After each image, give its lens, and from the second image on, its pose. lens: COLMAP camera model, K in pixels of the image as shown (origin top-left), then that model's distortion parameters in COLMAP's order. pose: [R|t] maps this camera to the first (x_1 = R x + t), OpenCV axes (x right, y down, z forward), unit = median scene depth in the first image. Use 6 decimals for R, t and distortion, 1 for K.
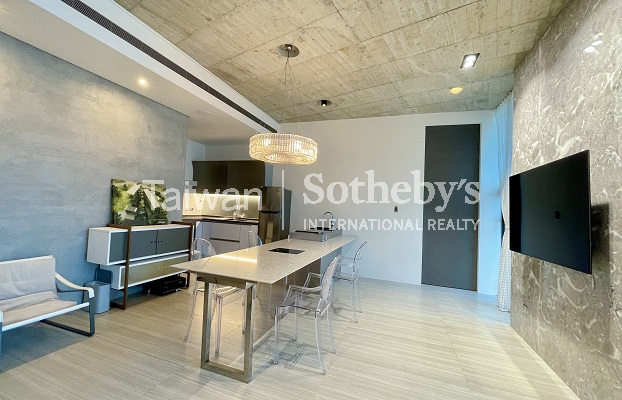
lens RADIAL K [[253.9, 0, 311.5], [0, 253.9, 198.9], [0, 0, 1]] dist [-0.000852, -0.000099]
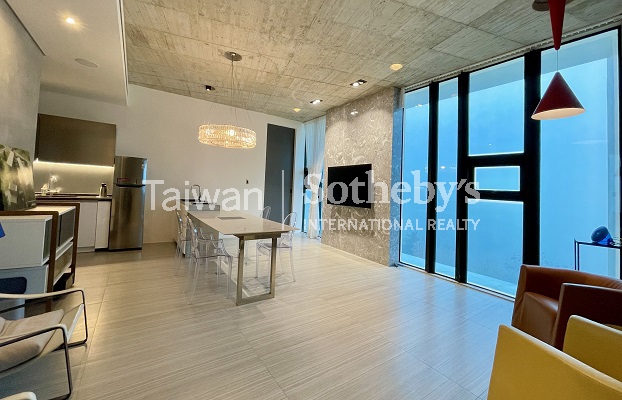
lens RADIAL K [[253.9, 0, 306.7], [0, 253.9, 177.0], [0, 0, 1]] dist [-0.000852, -0.000099]
pose [[0.593354, 0.008315, 0.804899, -0.786861], [-0.044181, 0.998776, 0.022252, -0.040481], [-0.803728, -0.048764, 0.592995, -0.039473]]
